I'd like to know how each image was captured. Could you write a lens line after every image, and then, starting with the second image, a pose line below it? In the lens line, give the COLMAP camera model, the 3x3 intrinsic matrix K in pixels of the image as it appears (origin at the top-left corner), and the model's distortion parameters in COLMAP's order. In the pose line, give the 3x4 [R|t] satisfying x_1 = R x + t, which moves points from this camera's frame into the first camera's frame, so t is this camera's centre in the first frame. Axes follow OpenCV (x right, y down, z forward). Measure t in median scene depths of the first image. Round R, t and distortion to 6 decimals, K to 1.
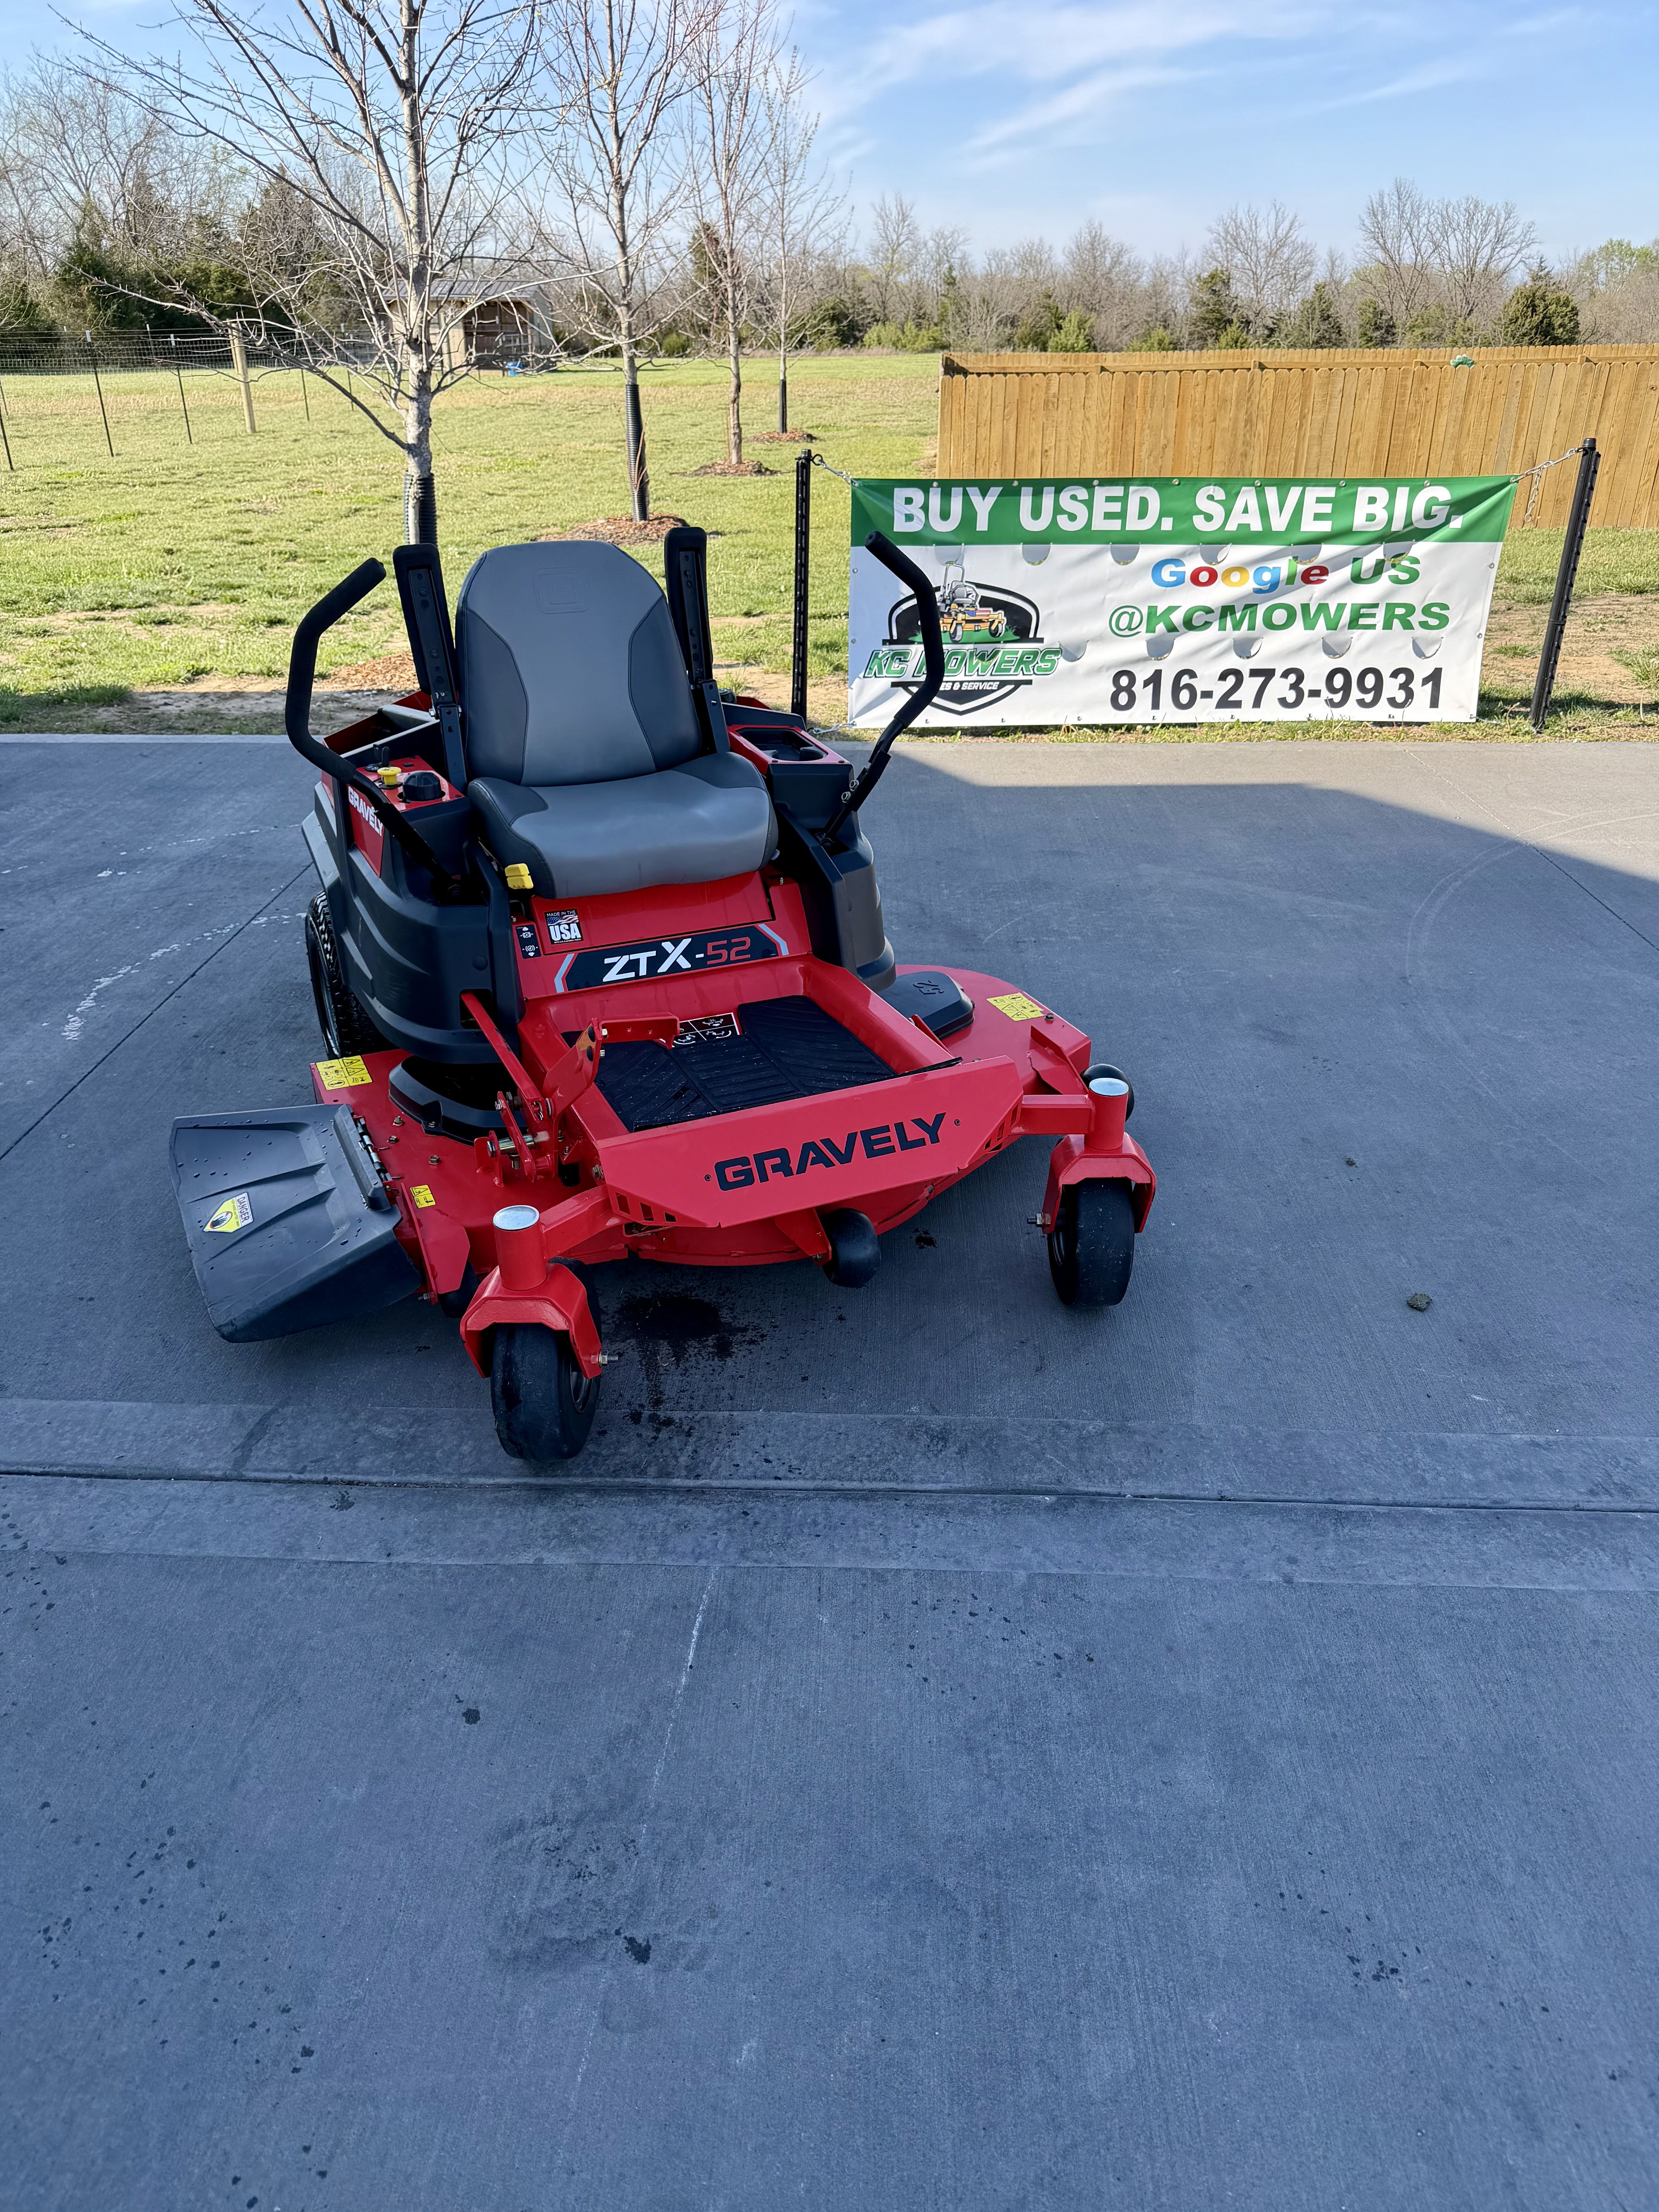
lens RADIAL K [[1638.5, 0, 825.5], [0, 1638.5, 1154.6], [0, 0, 1]] dist [0.036321, -0.064659]
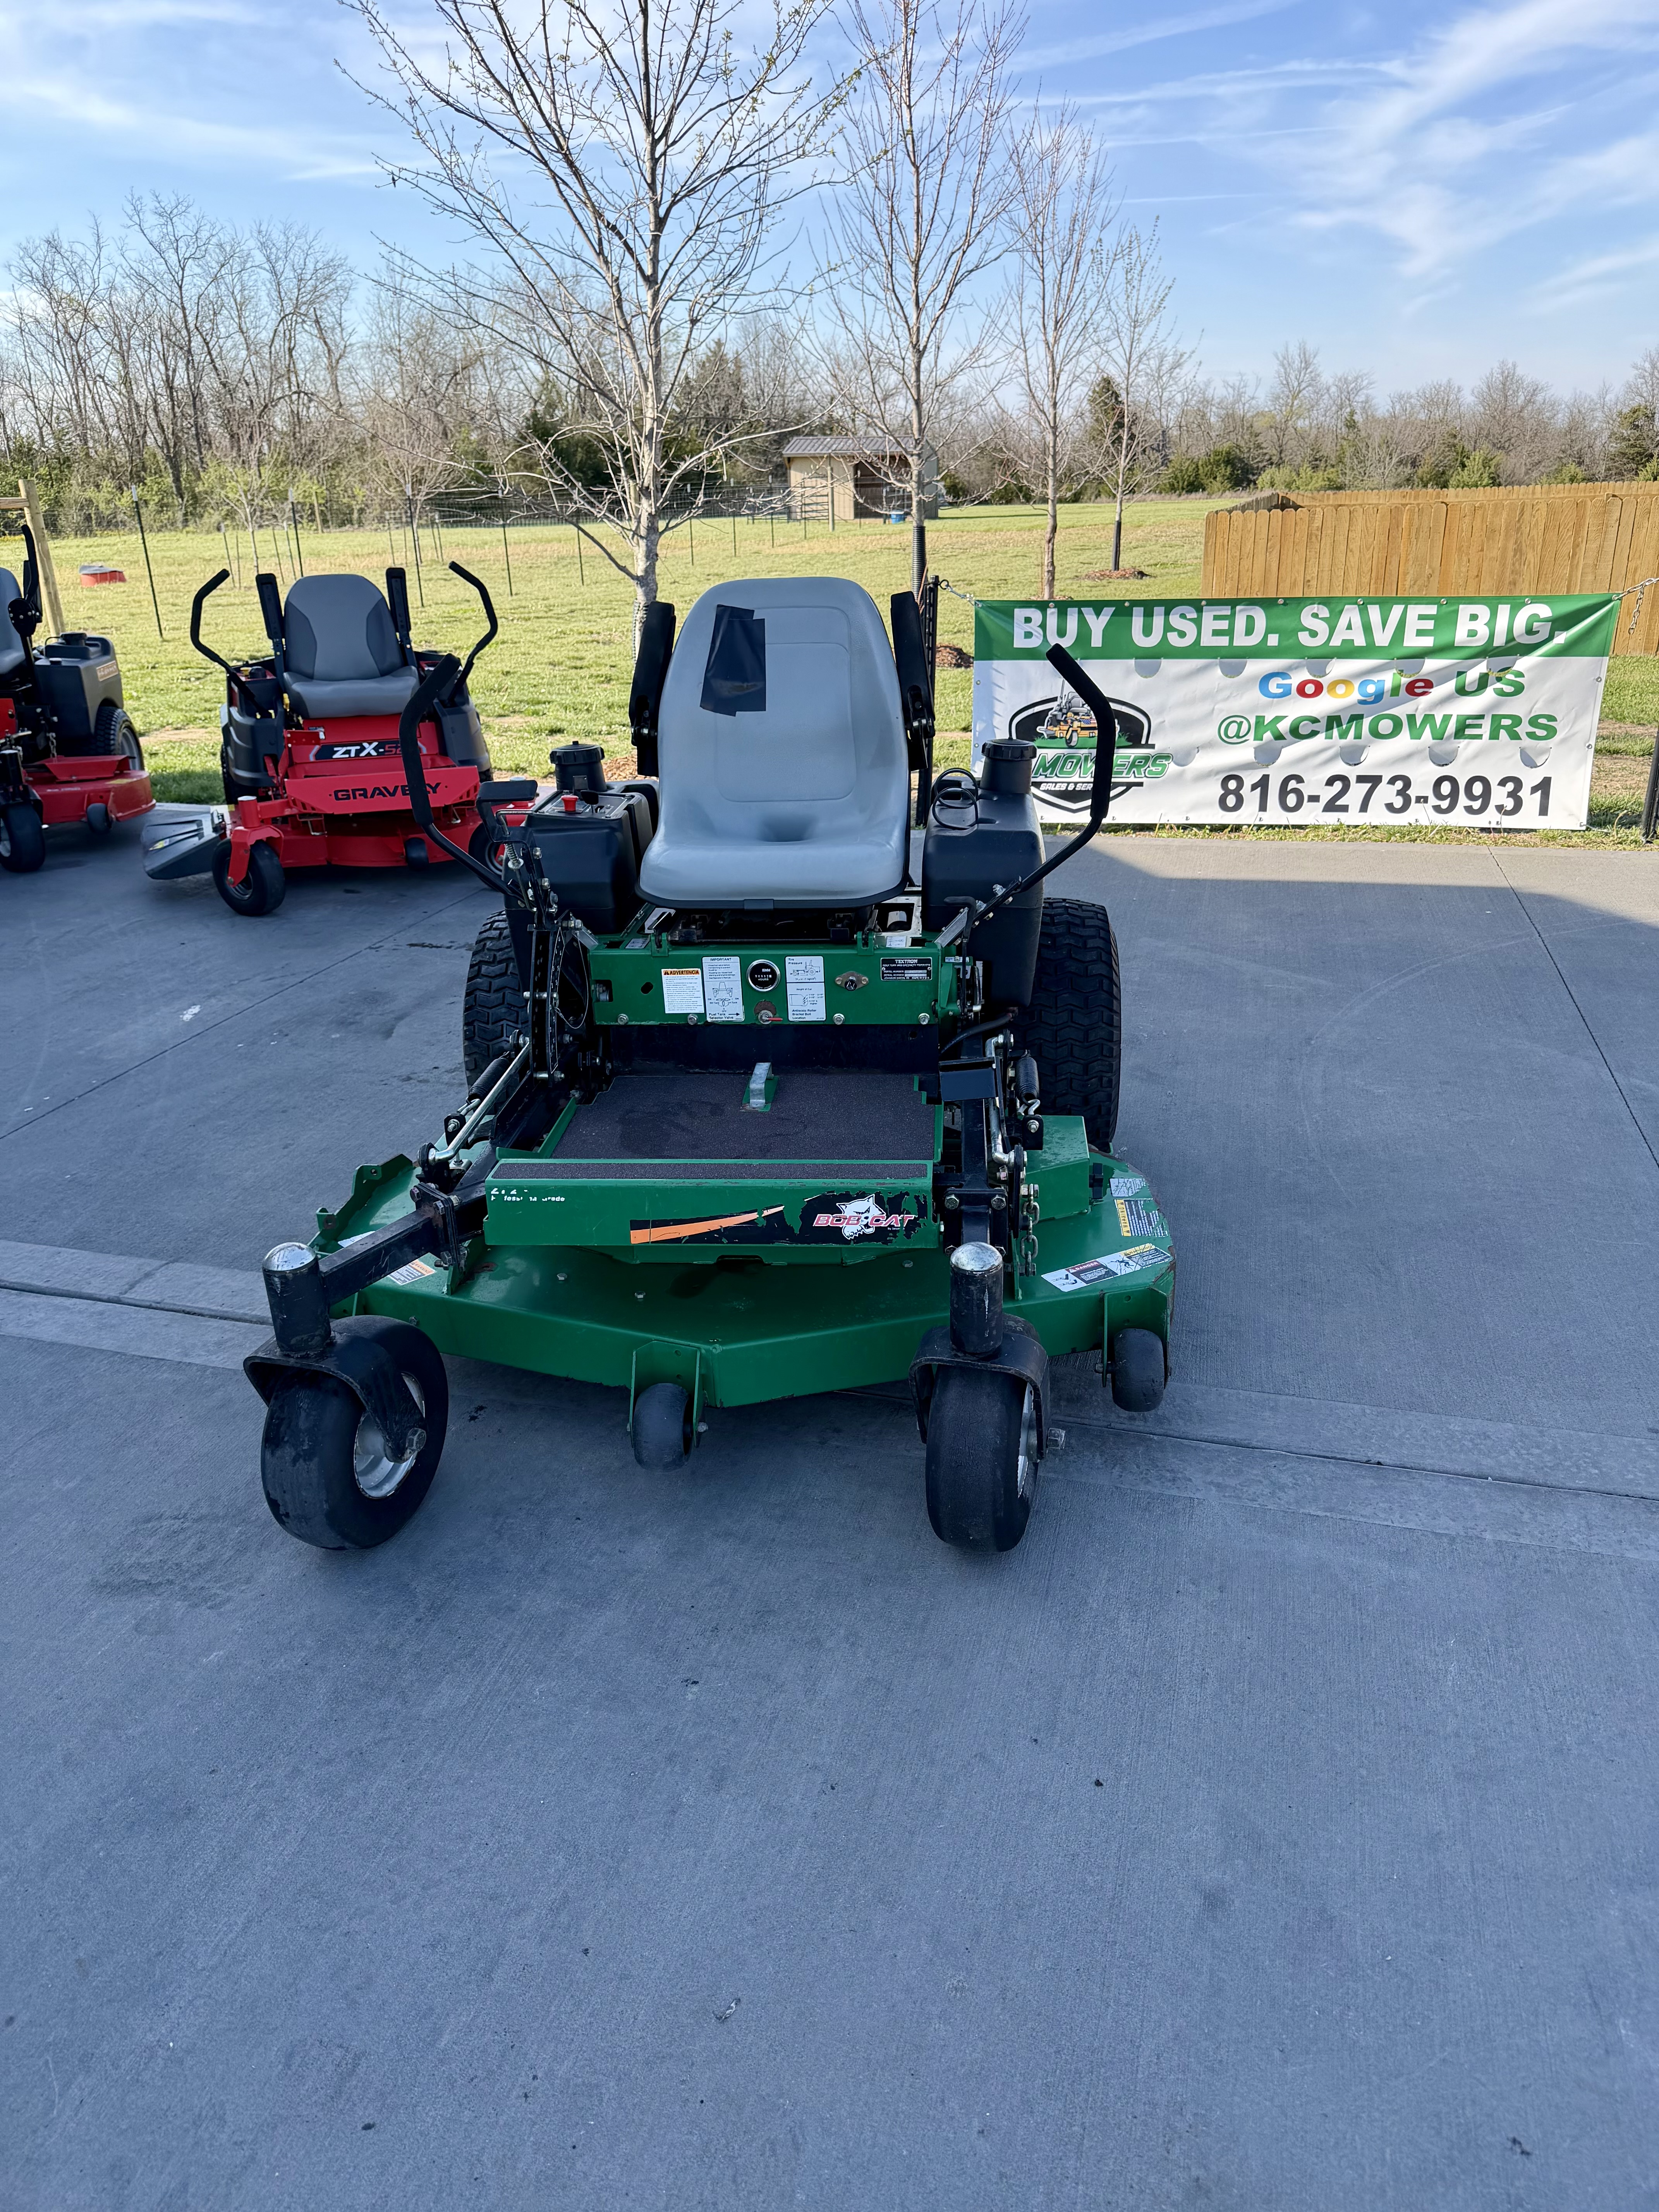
lens RADIAL K [[1638.5, 0, 794.7], [0, 1638.5, 1125.8], [0, 0, 1]] dist [0.036321, -0.064659]
pose [[0.969858, 0.068867, -0.233738, 0.173081], [-0.089607, 0.992816, -0.079293, 0.039975], [0.226598, 0.097847, 0.969061, -0.069014]]
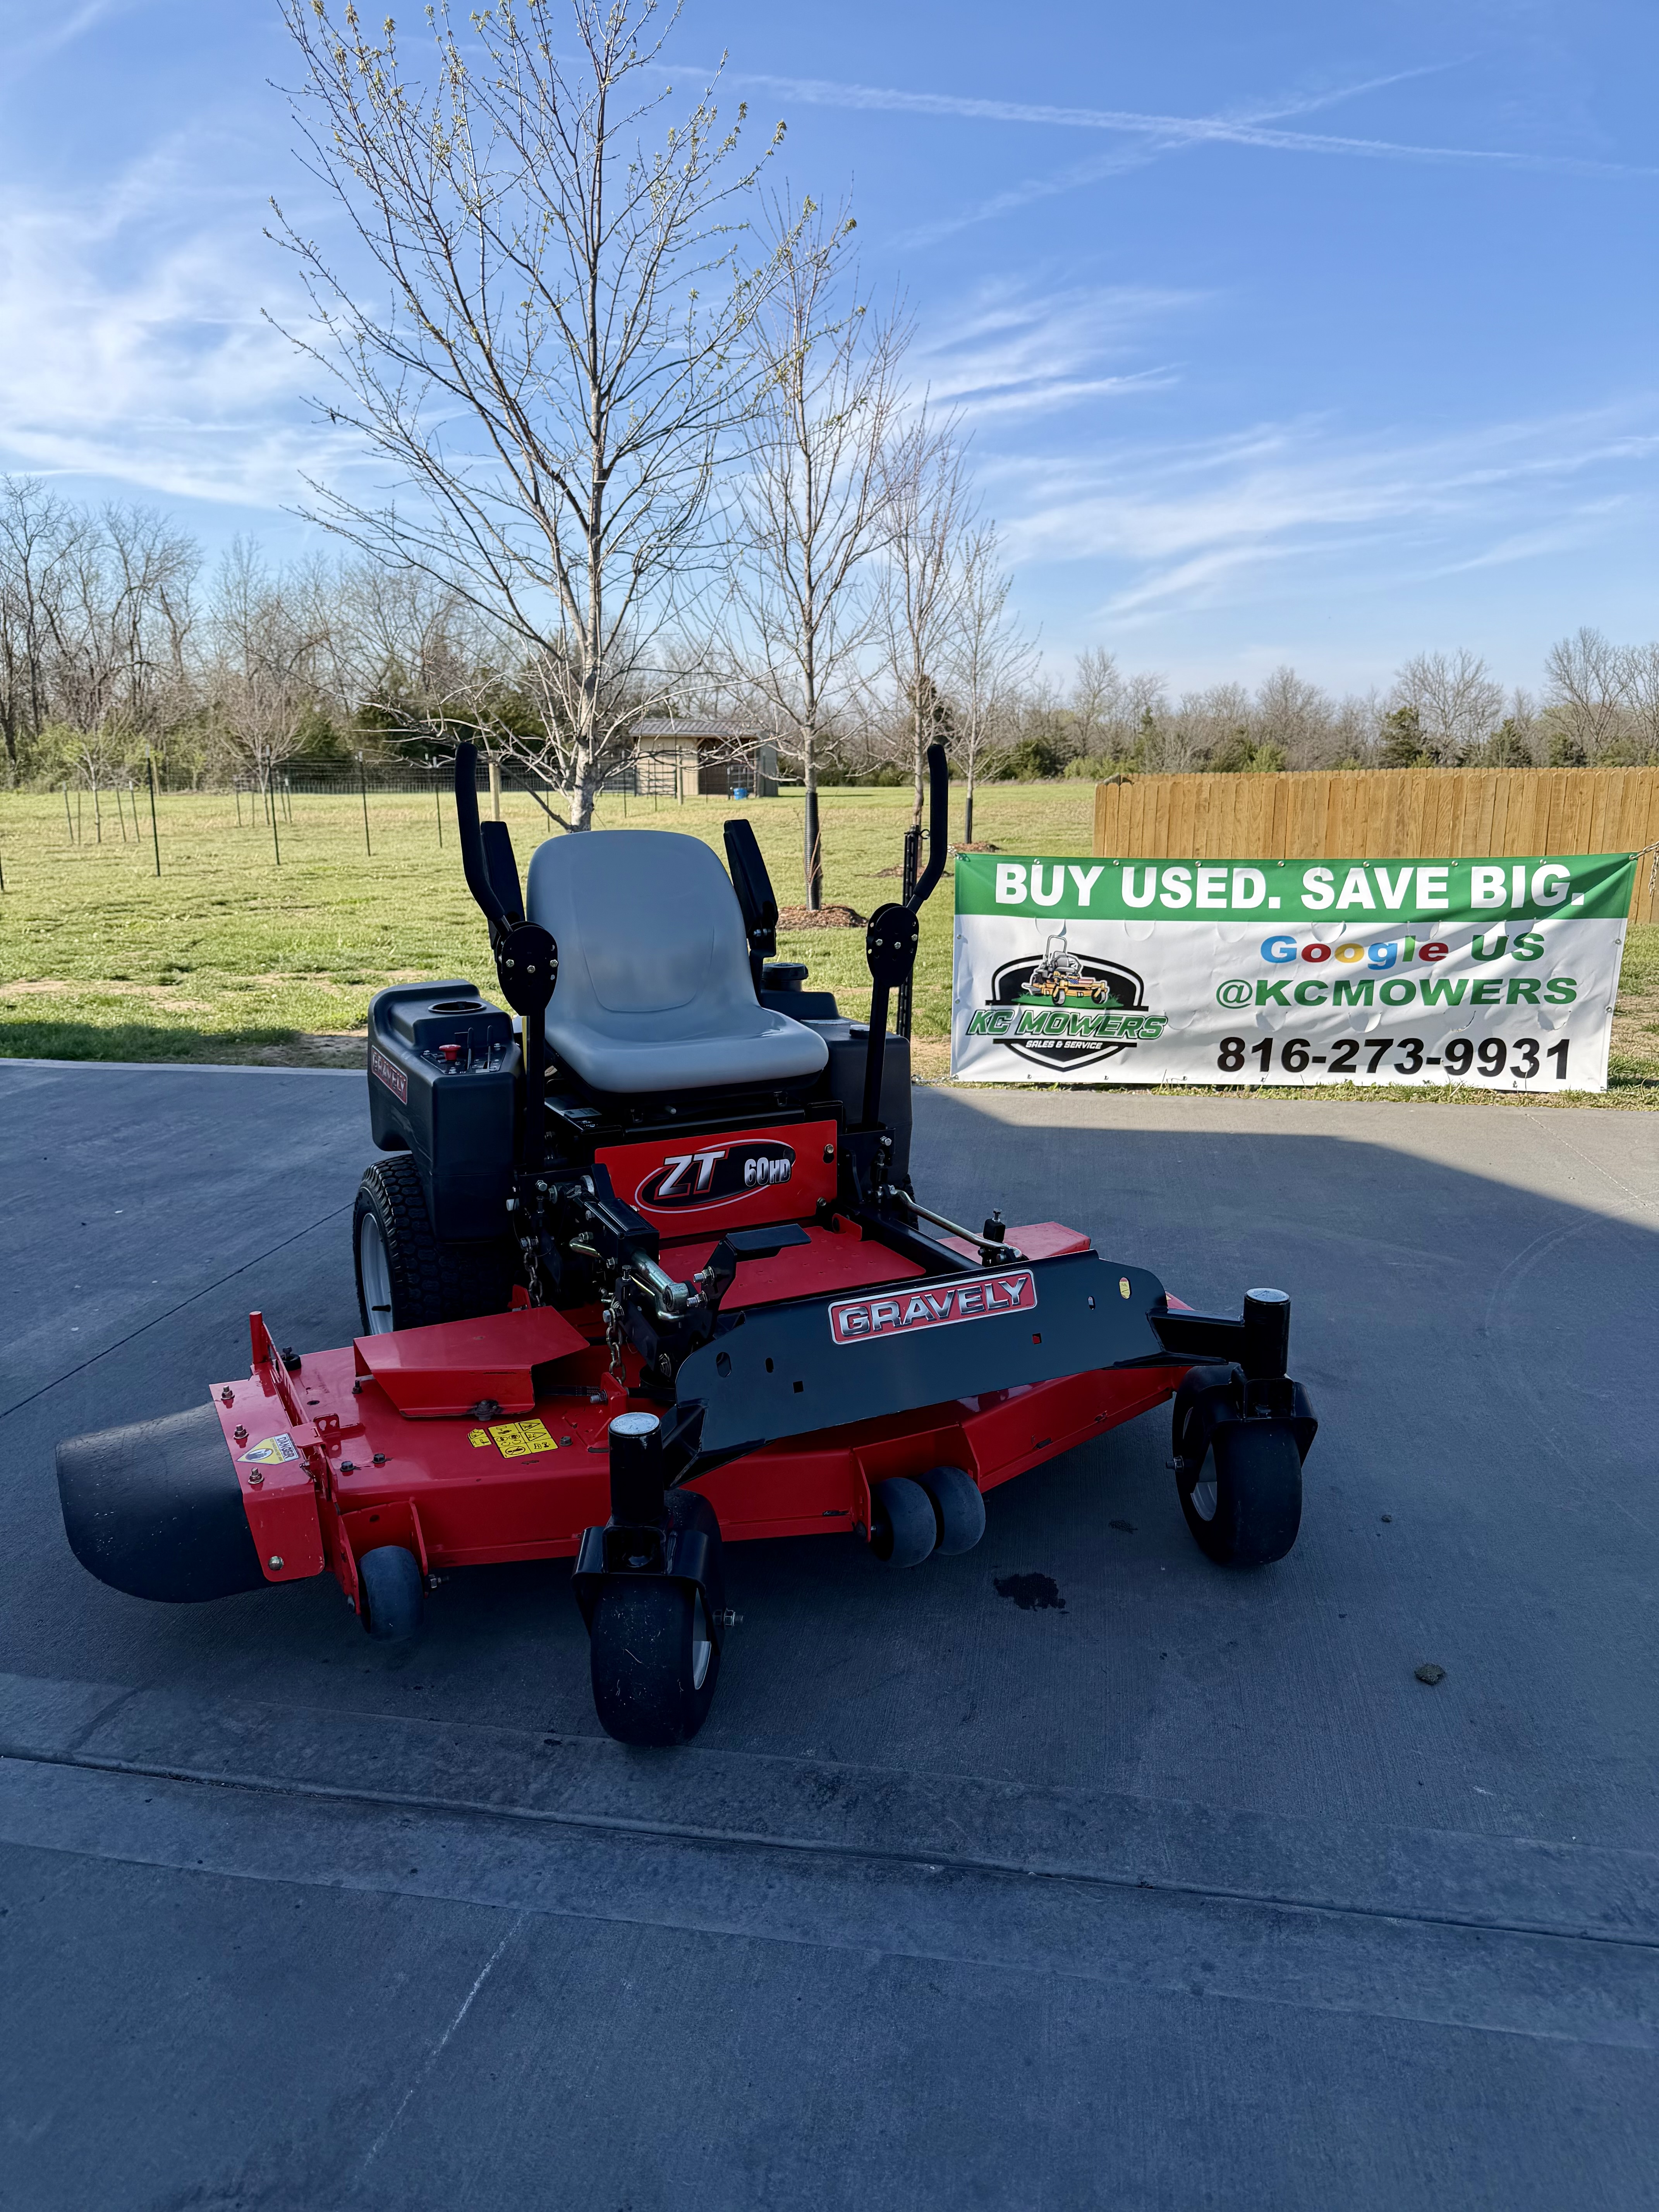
lens RADIAL K [[1638.5, 0, 788.6], [0, 1638.5, 1112.5], [0, 0, 1]] dist [0.036321, -0.064659]
pose [[0.989355, 0.030926, -0.142196, 0.059710], [-0.065834, 0.966563, -0.247834, 0.016575], [0.129777, 0.254557, 0.958310, 0.023501]]
